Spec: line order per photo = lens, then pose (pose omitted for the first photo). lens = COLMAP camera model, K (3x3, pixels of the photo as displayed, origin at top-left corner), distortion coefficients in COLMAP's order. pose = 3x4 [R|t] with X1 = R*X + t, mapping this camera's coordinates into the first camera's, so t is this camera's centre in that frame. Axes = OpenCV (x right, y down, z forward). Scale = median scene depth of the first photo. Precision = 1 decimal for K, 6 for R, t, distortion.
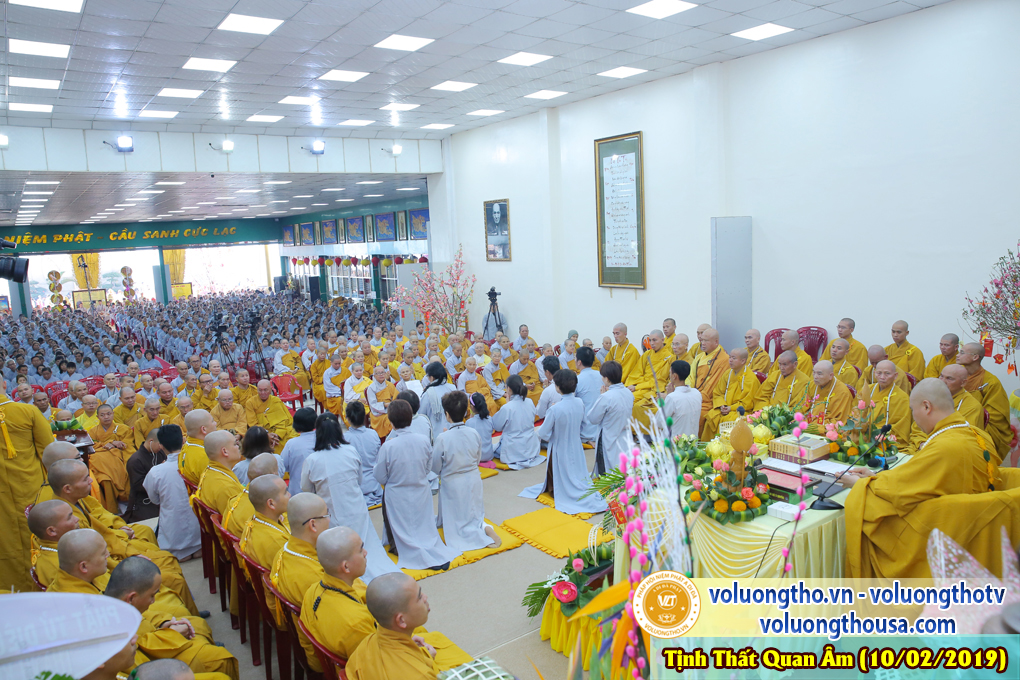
lens RADIAL K [[693.2, 0, 510.0], [0, 693.2, 340.0], [0, 0, 1]] dist [-0.108732, 0.088503]
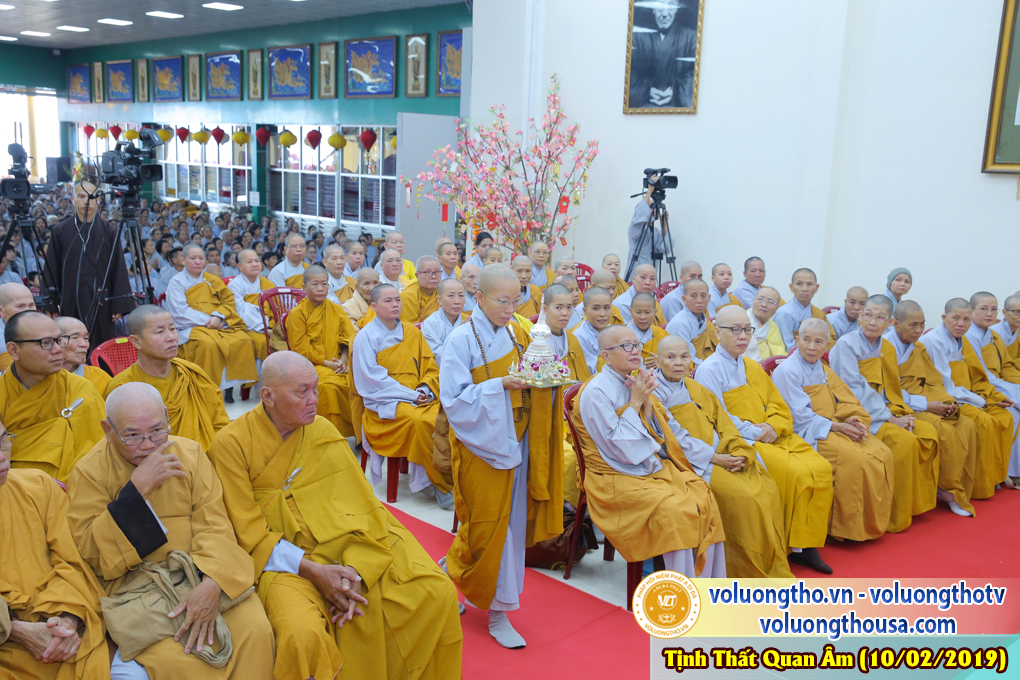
lens RADIAL K [[939.1, 0, 510.0], [0, 939.1, 340.0], [0, 0, 1]] dist [-0.063260, 0.166933]
pose [[0.982990, 0.057734, 0.174346, -0.118992], [-0.063424, 0.997615, 0.027236, 0.013669], [-0.172358, -0.037830, 0.984308, 0.223746]]
